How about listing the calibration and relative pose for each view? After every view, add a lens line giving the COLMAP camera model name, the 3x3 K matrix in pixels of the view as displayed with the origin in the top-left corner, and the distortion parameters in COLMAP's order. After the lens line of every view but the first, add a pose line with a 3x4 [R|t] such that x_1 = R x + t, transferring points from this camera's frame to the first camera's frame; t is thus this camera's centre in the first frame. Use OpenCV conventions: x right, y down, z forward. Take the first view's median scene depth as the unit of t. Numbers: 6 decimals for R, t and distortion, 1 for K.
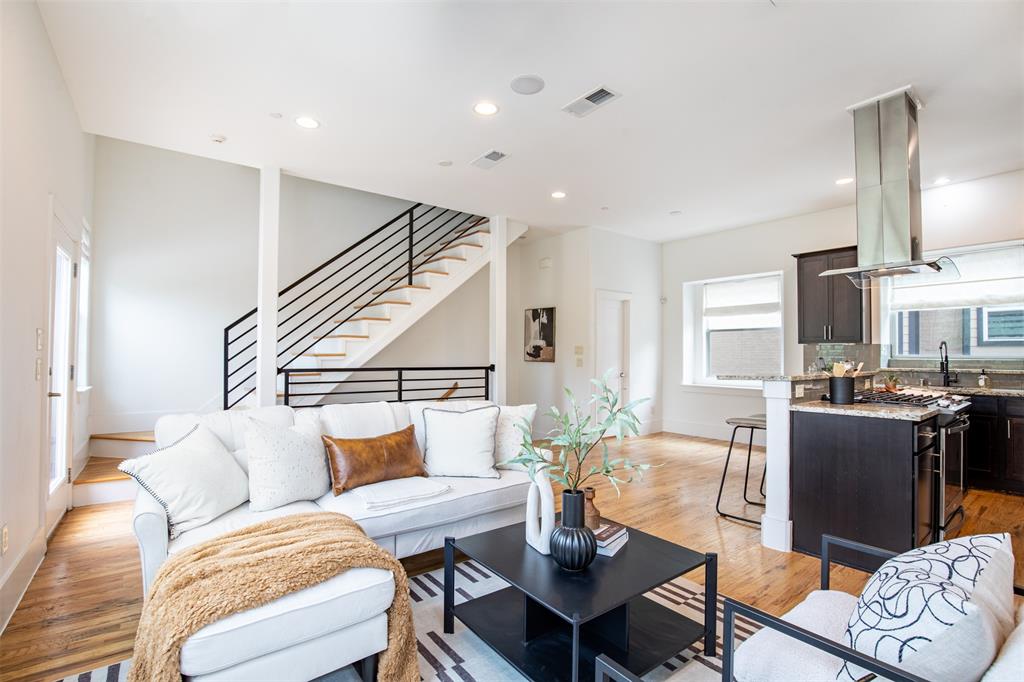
lens RADIAL K [[468.0, 0, 510.3], [0, 468.0, 345.2], [0, 0, 1]] dist [-0.037865, 0.007839]
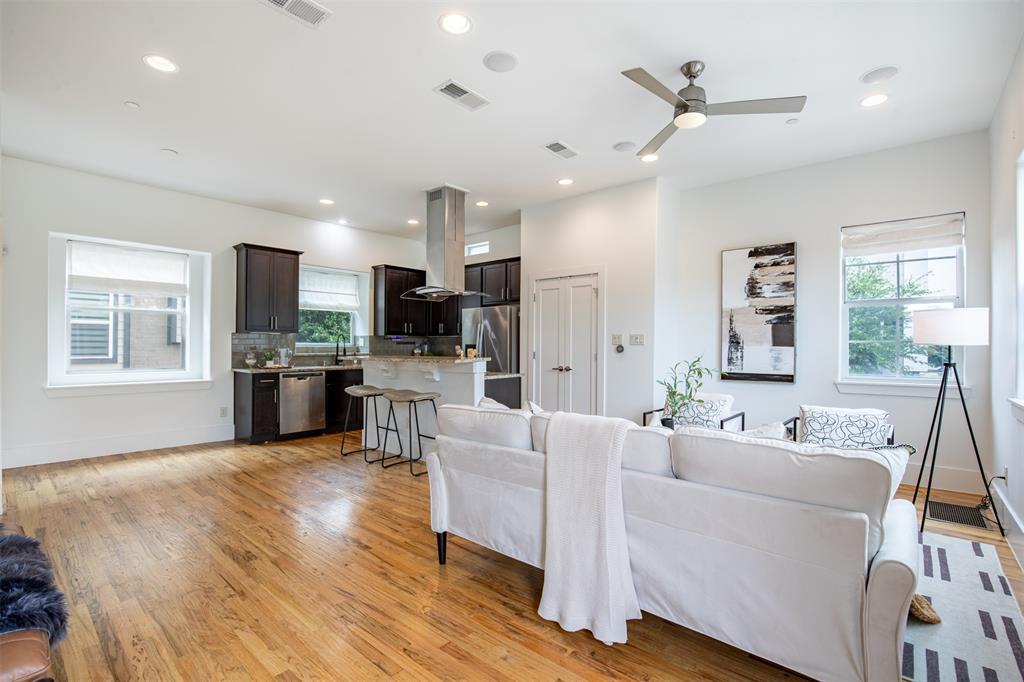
lens RADIAL K [[468.0, 0, 510.3], [0, 468.0, 345.2], [0, 0, 1]] dist [-0.037865, 0.007839]
pose [[-0.196862, -0.005937, 0.980413, -0.526909], [-0.024609, 0.999697, 0.001113, 0.011404], [-0.980122, -0.023907, -0.196948, 0.674416]]
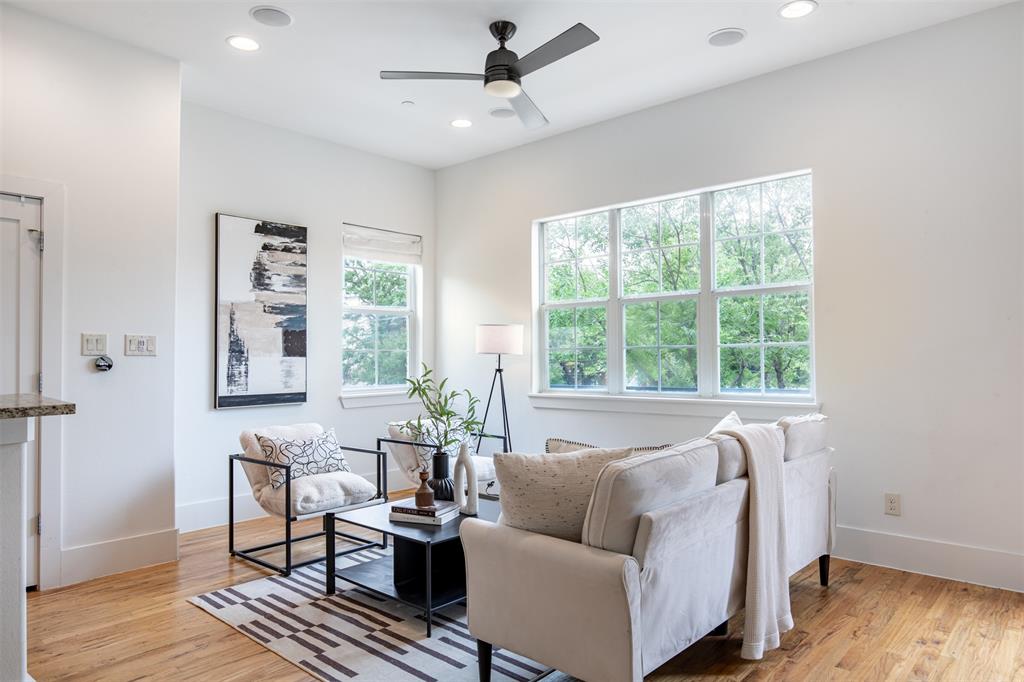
lens RADIAL K [[655.5, 0, 510.1], [0, 655.5, 344.7], [0, 0, 1]] dist [-0.004120, 0.000180]
pose [[-0.983024, -0.004490, -0.183421, 0.101171], [0.002324, 0.999316, -0.036915, 0.020875], [0.183461, -0.036714, -0.982341, 1.012061]]
